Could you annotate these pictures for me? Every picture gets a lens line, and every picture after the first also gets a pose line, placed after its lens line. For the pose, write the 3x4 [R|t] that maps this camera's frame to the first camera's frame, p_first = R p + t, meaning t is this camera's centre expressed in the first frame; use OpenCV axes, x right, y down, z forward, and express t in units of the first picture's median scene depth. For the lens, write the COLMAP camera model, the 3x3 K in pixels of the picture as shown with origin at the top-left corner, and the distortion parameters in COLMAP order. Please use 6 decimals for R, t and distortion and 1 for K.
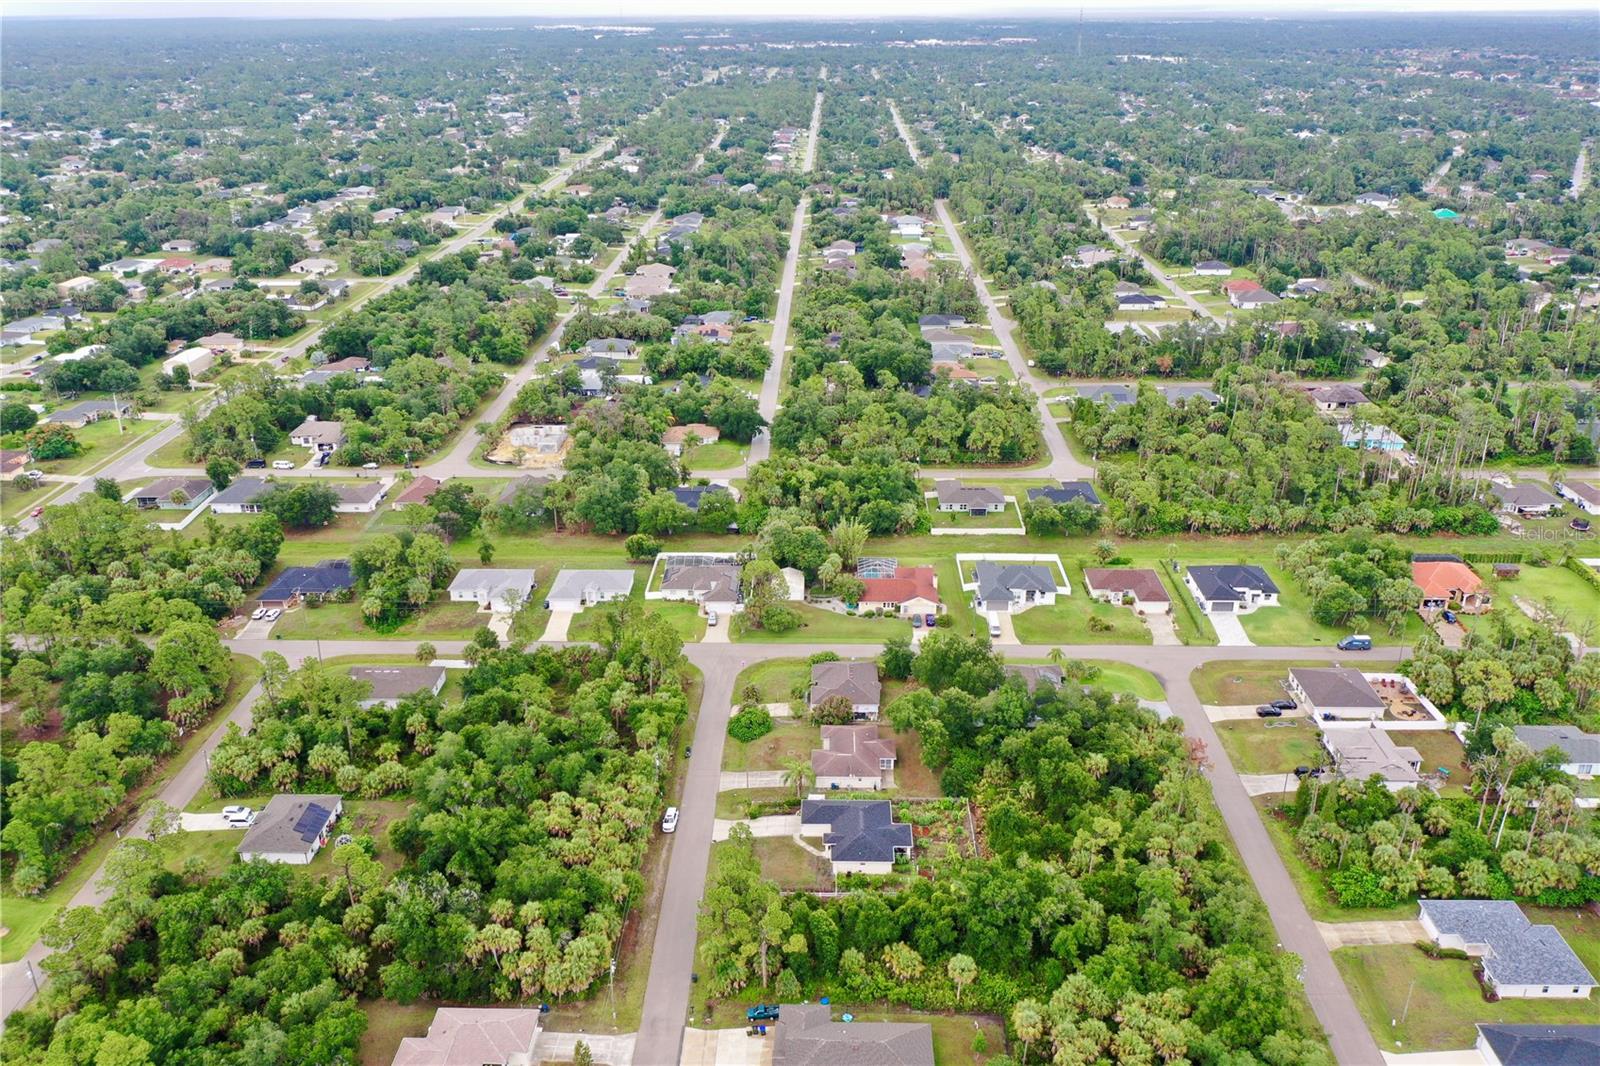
lens RADIAL K [[1263.1, 0, 800.0], [0, 1263.1, 533.0], [0, 0, 1]] dist [-0.003910, -0.000133]
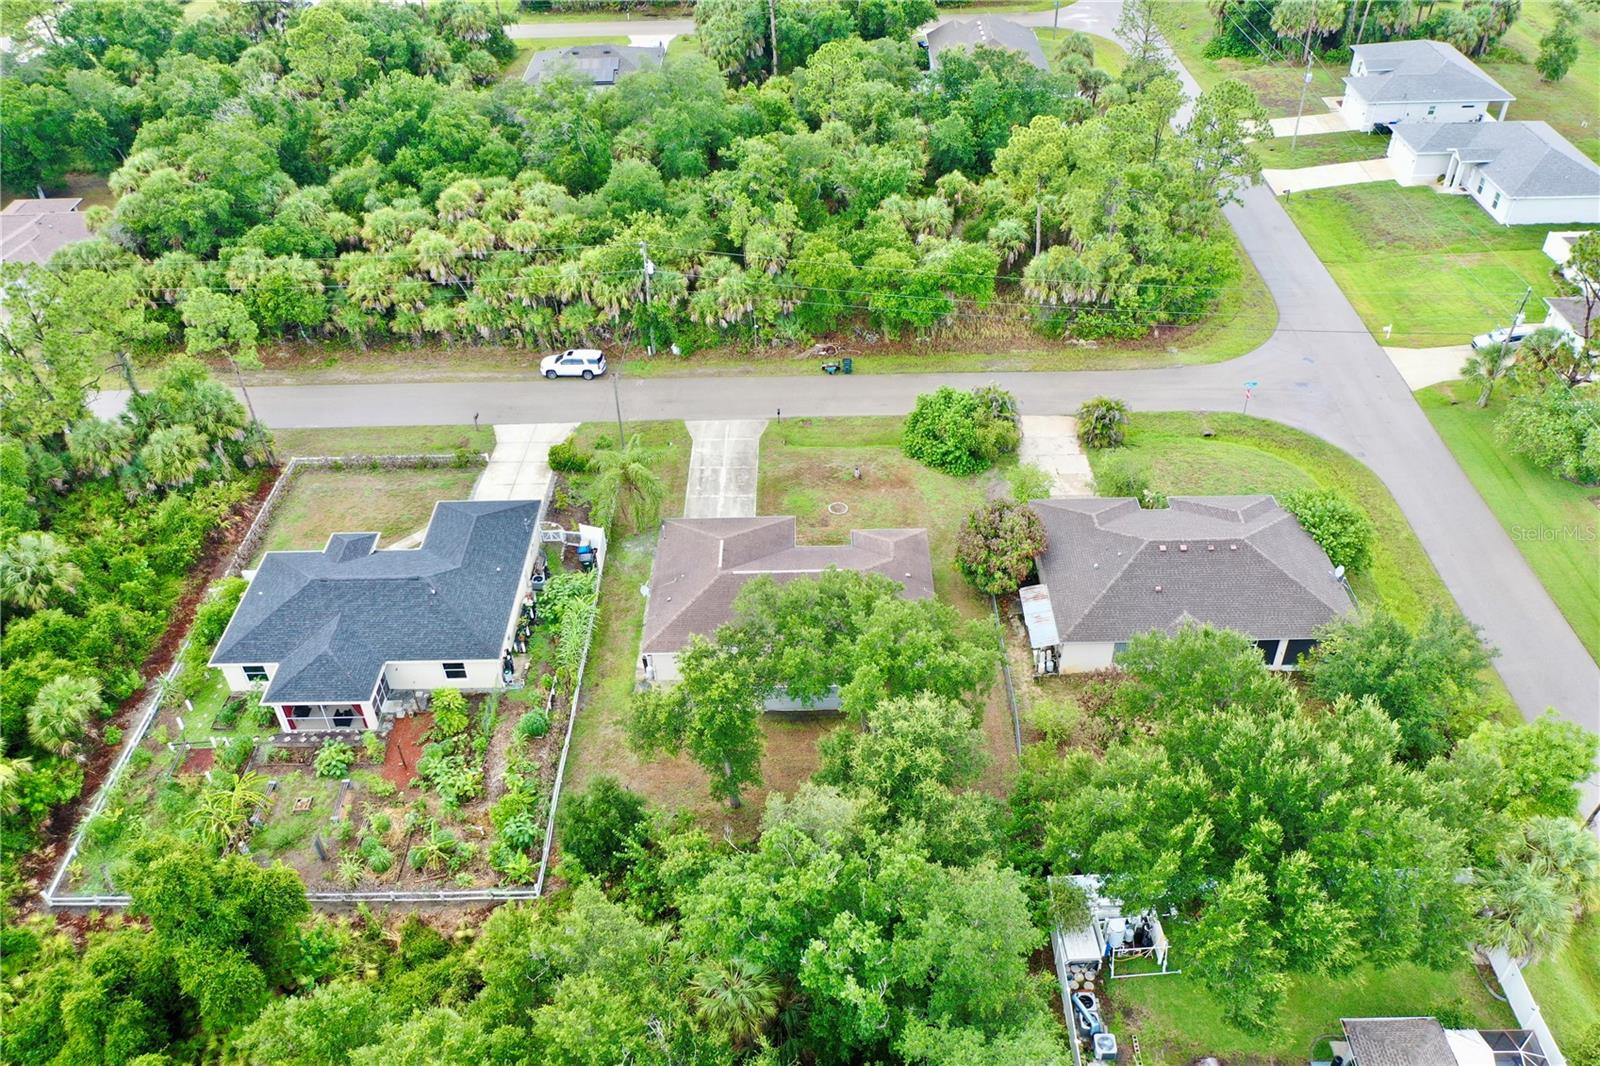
lens RADIAL K [[1263.1, 0, 800.0], [0, 1263.1, 533.0], [0, 0, 1]] dist [-0.003910, -0.000133]
pose [[0.027329, 0.633981, -0.772866, 0.230444], [-0.367919, 0.725261, 0.581921, -0.026344], [0.929456, 0.268449, 0.253074, 0.728786]]
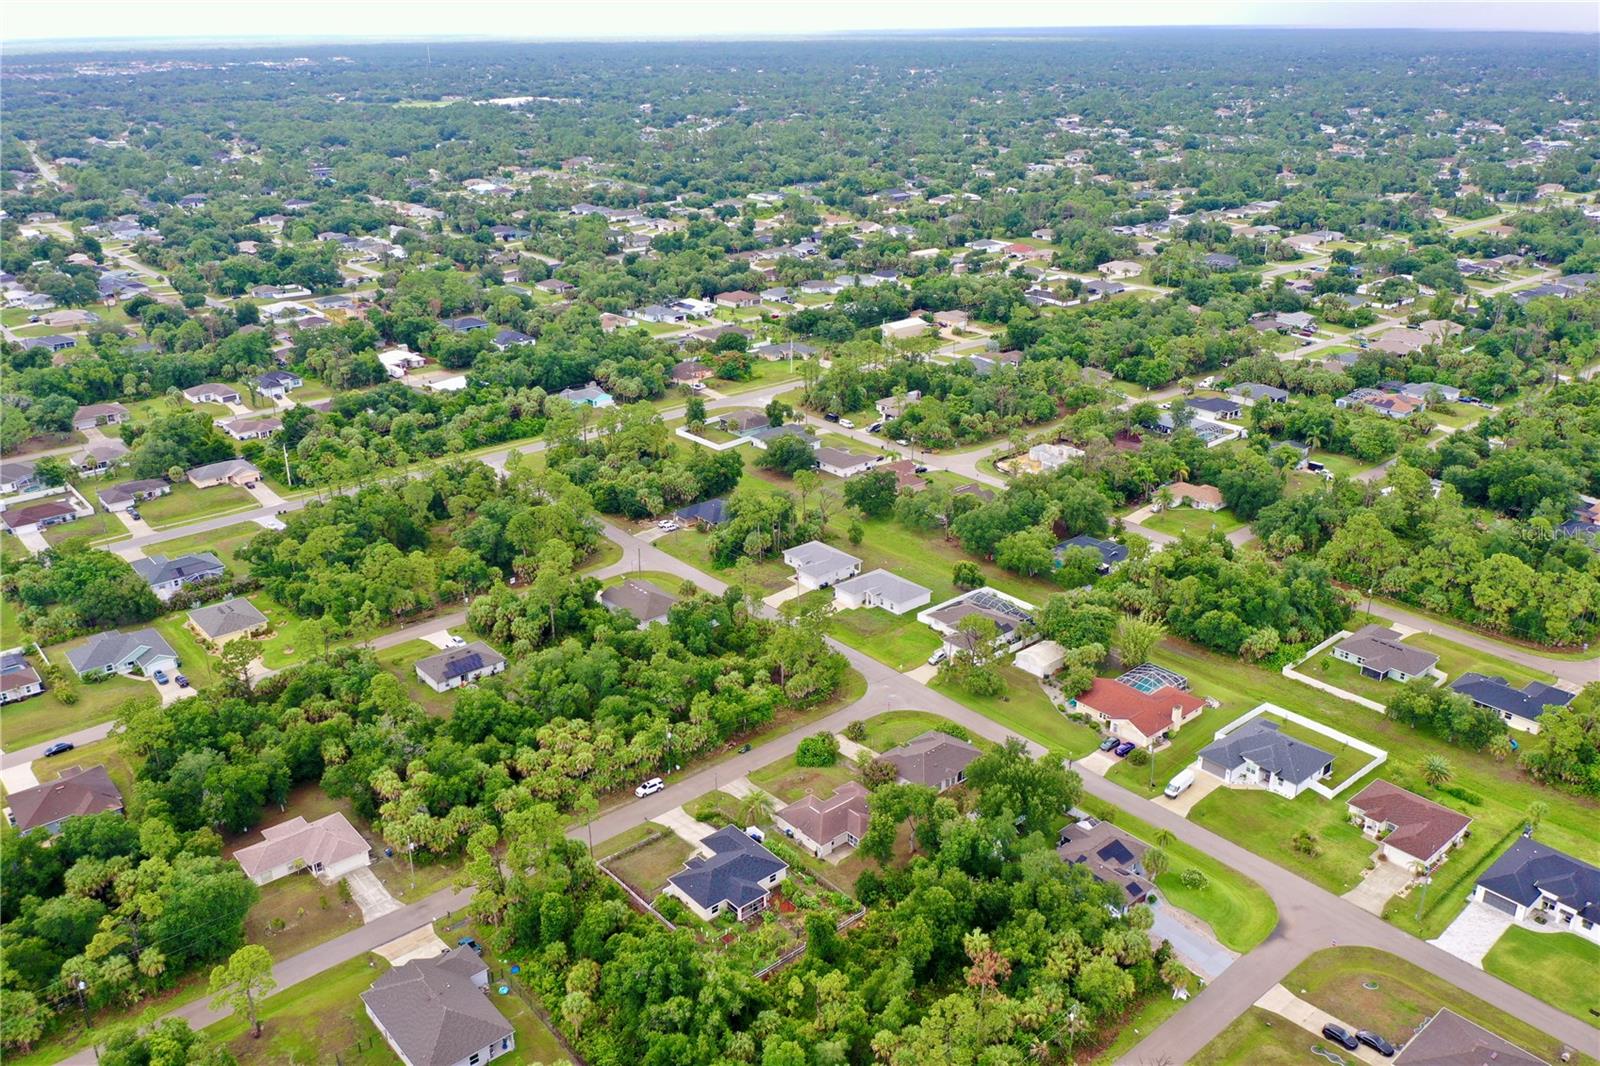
lens RADIAL K [[1263.1, 0, 800.0], [0, 1263.1, 533.0], [0, 0, 1]] dist [-0.003910, -0.000133]
pose [[0.670668, 0.282804, -0.685730, 0.486298], [-0.287750, 0.951265, 0.110884, -0.098021], [0.683669, 0.122953, 0.719360, 0.220143]]
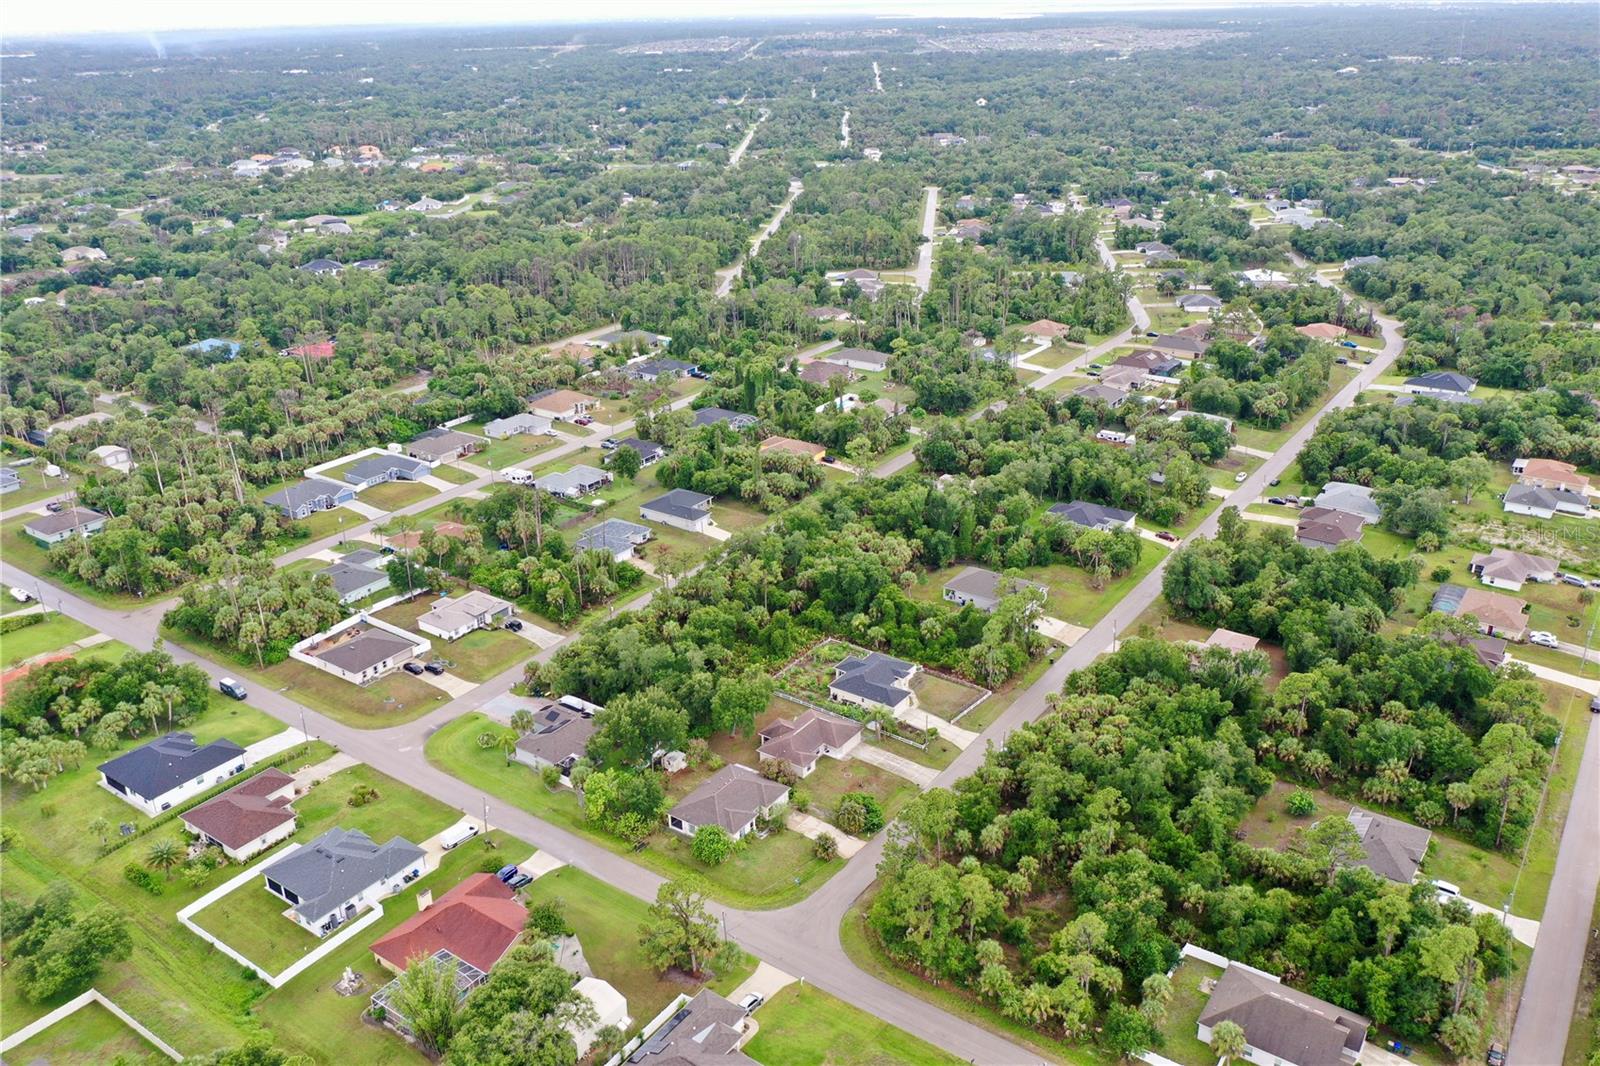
lens RADIAL K [[1263.1, 0, 800.0], [0, 1263.1, 533.0], [0, 0, 1]] dist [-0.003910, -0.000133]
pose [[-0.830260, -0.196030, 0.521767, -0.355972], [0.241672, 0.716933, 0.653913, -0.478265], [-0.502259, 0.669014, -0.547865, 1.151010]]
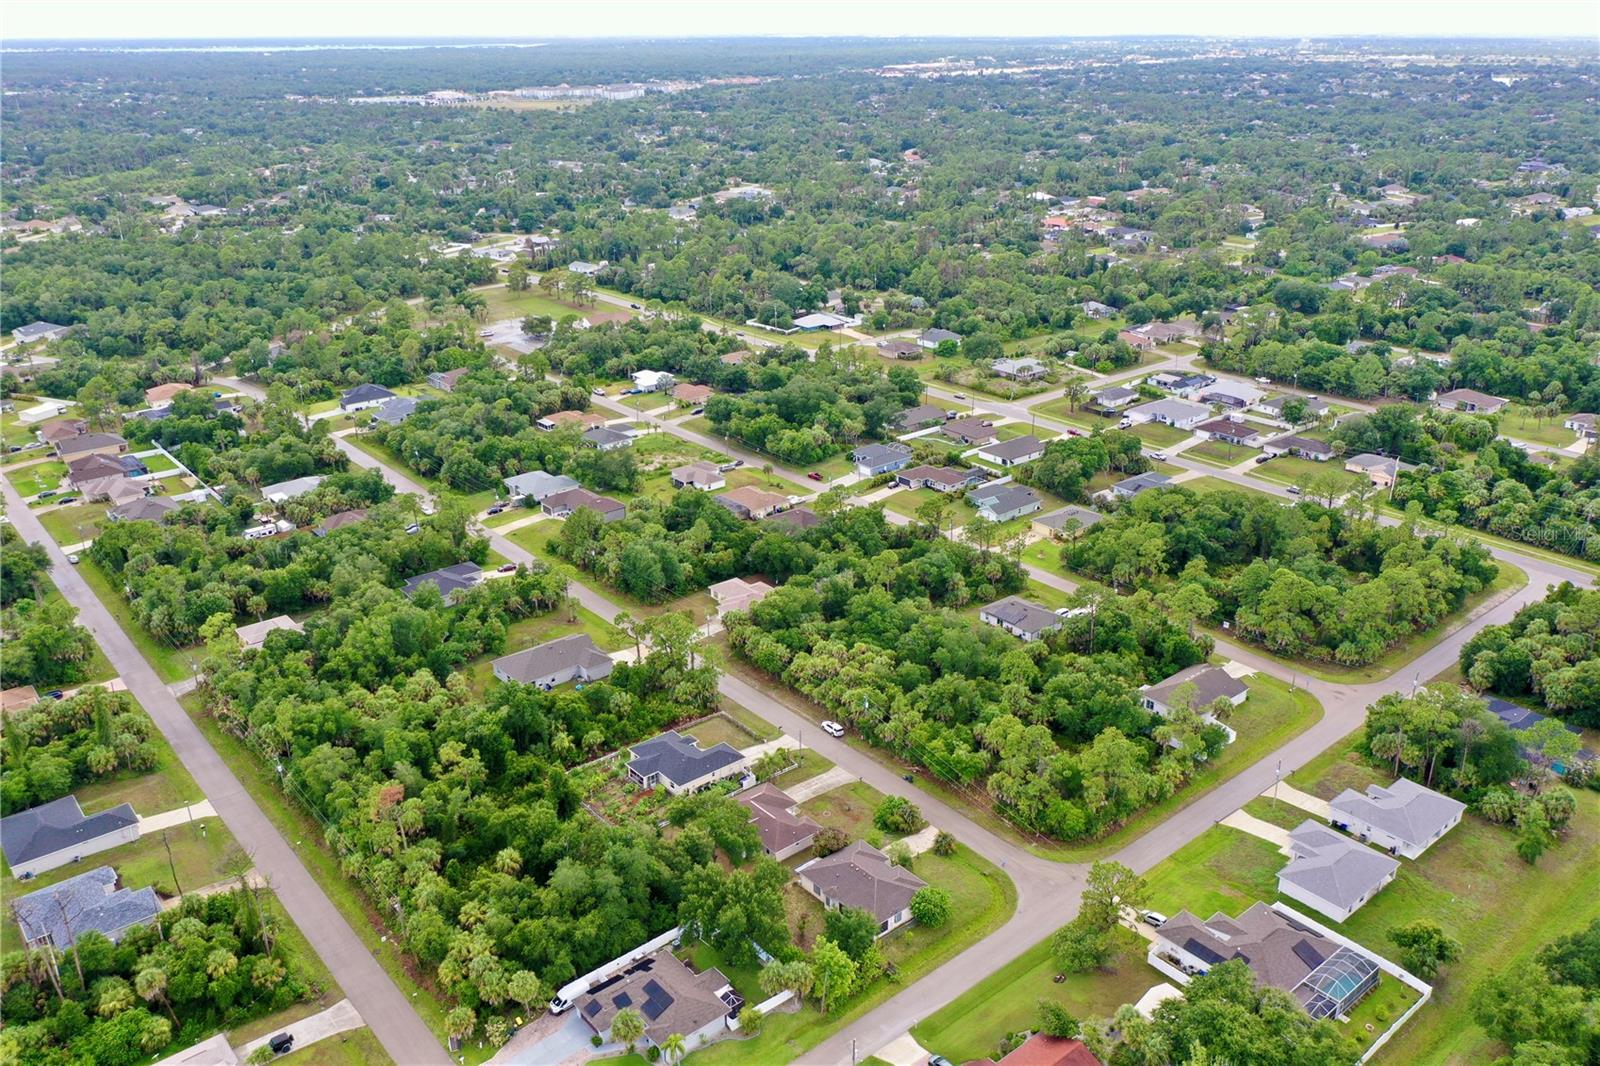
lens RADIAL K [[1263.1, 0, 800.0], [0, 1263.1, 533.0], [0, 0, 1]] dist [-0.003910, -0.000133]
pose [[-0.746702, 0.260077, -0.612206, 0.428329], [-0.250788, 0.742385, 0.621264, -0.453149], [0.616069, 0.617433, -0.489116, 1.069459]]
